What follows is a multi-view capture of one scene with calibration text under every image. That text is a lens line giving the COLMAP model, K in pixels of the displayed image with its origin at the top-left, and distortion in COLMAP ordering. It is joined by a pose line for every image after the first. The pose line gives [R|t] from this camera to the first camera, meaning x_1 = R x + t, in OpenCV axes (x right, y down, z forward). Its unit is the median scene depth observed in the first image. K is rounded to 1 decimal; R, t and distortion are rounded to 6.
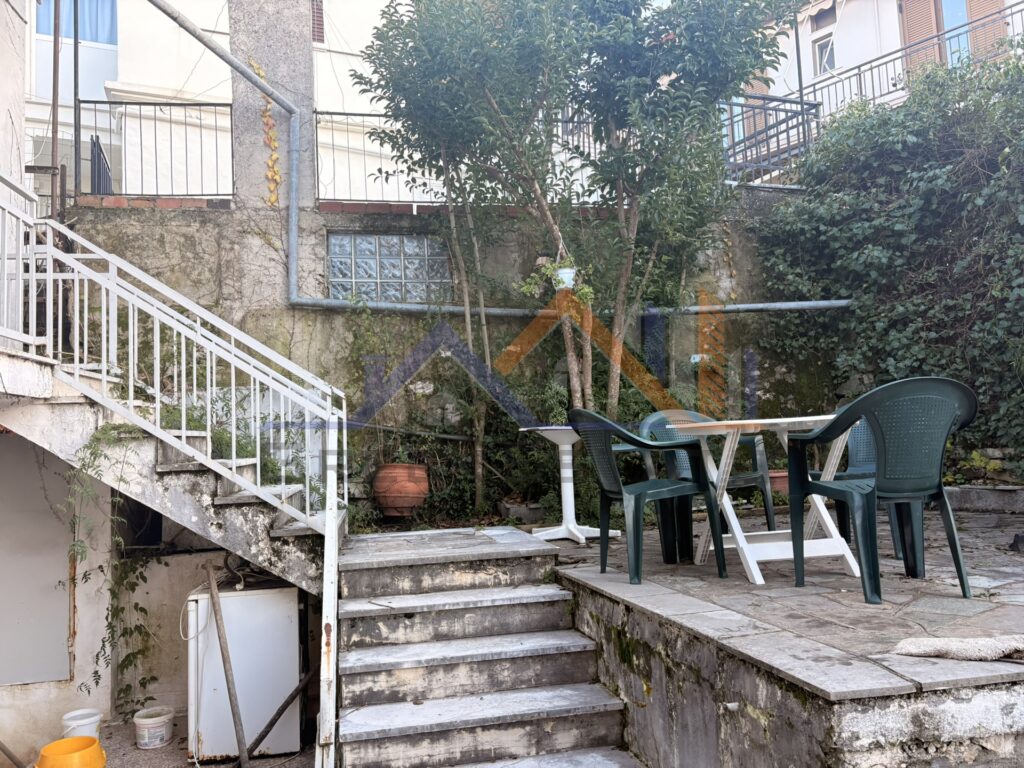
lens RADIAL K [[769.6, 0, 509.5], [0, 769.6, 385.5], [0, 0, 1]] dist [0.033909, -0.041458]
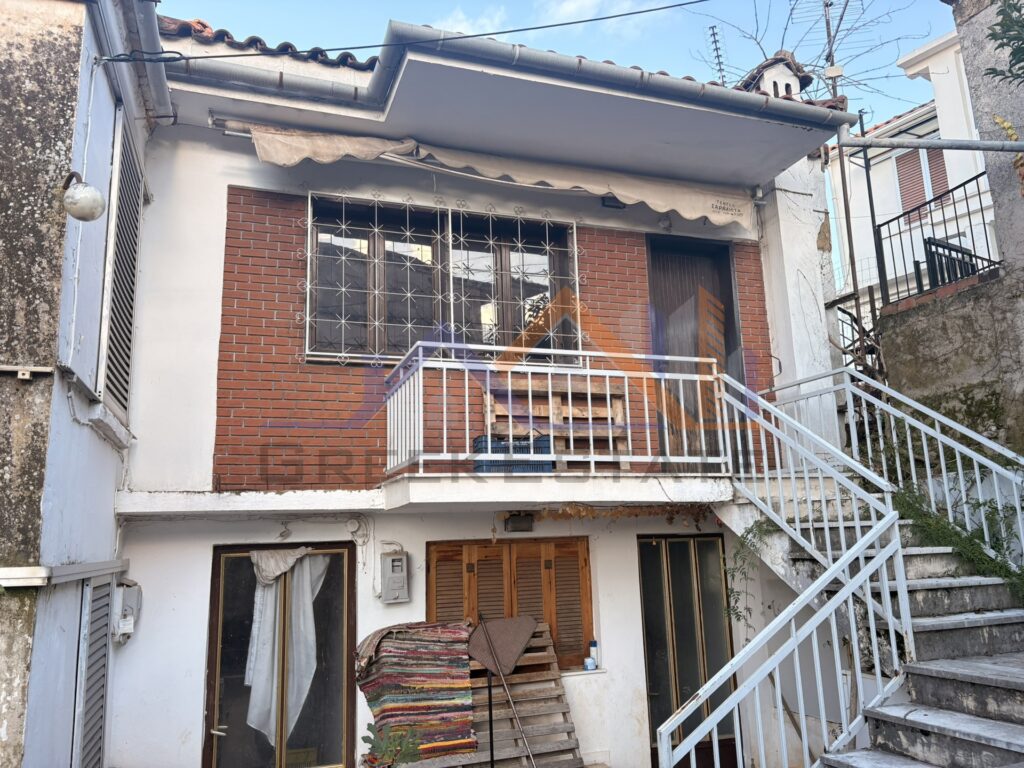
lens RADIAL K [[769.6, 0, 509.5], [0, 769.6, 385.5], [0, 0, 1]] dist [0.033909, -0.041458]
pose [[0.195569, -0.157350, -0.967984, 0.579230], [0.094801, 0.985455, -0.141037, -0.024060], [0.976097, -0.064183, 0.207642, 0.267004]]
